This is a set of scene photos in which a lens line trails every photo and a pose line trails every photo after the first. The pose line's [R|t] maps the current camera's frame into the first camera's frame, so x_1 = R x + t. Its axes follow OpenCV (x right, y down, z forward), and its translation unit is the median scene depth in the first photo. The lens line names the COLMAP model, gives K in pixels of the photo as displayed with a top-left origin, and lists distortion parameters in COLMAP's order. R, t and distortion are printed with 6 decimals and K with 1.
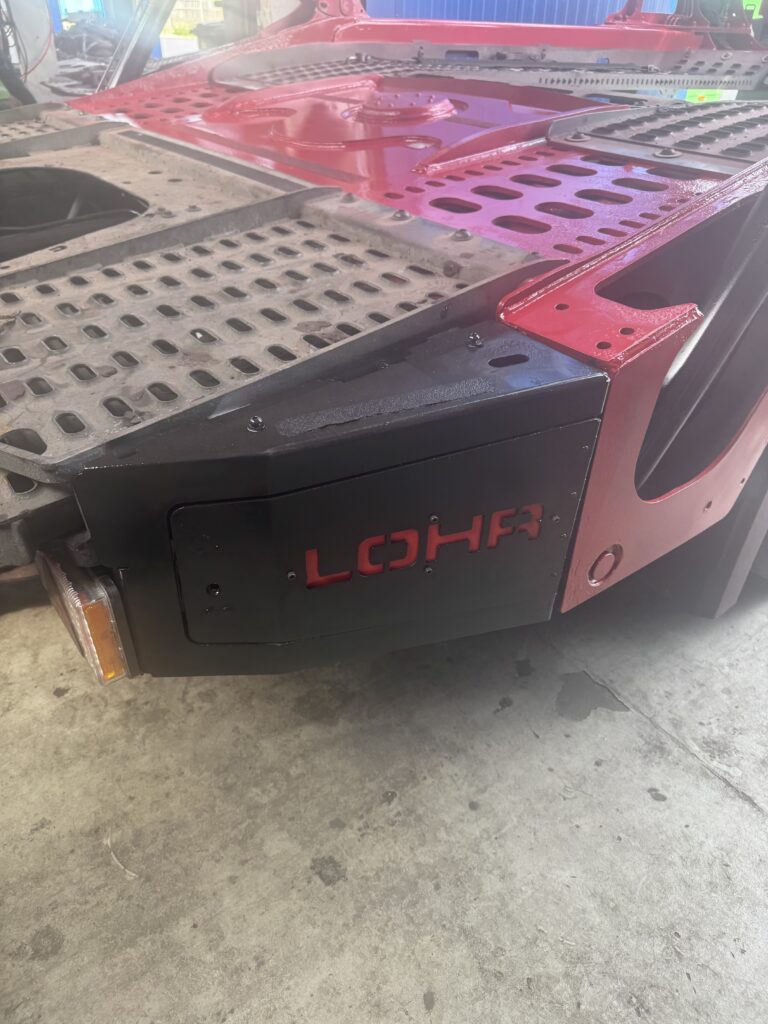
lens RADIAL K [[739.6, 0, 384.0], [0, 739.6, 512.0], [0, 0, 1]] dist [0.006952, 0.004120]
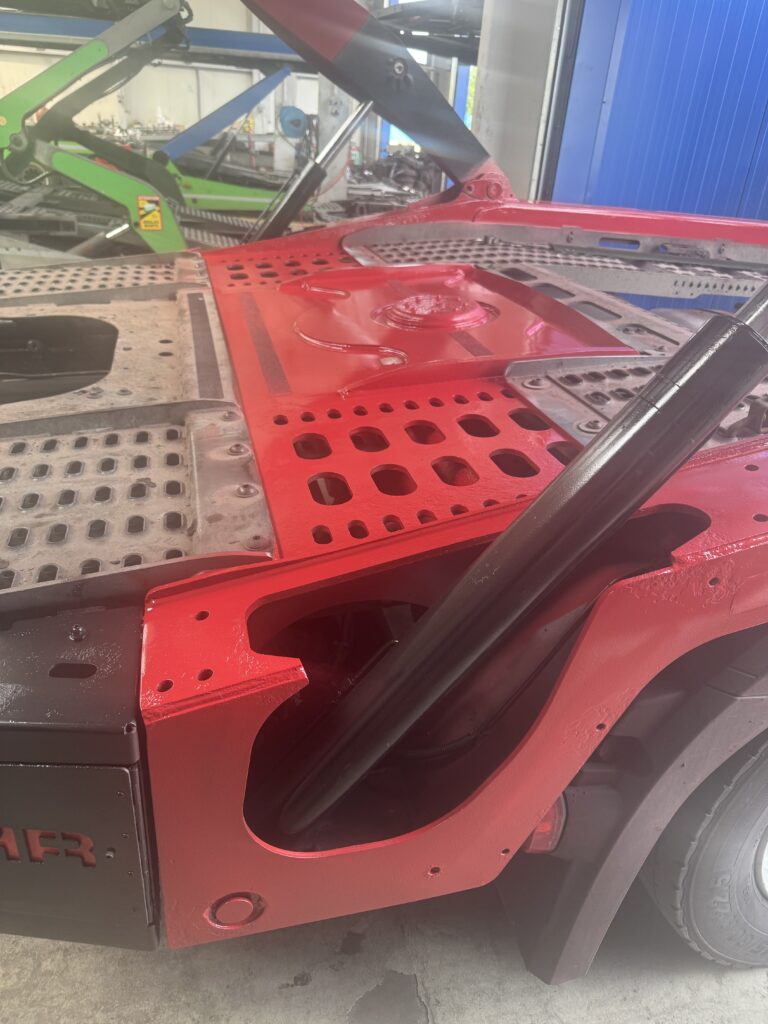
lens RADIAL K [[737.7, 0, 384.0], [0, 737.7, 512.0], [0, 0, 1]] dist [0.052767, -0.072922]
pose [[0.923366, 0.227614, -0.309173, 0.407041], [-0.266685, 0.959569, -0.090034, -0.220778], [0.276179, 0.165586, 0.946734, 0.109125]]
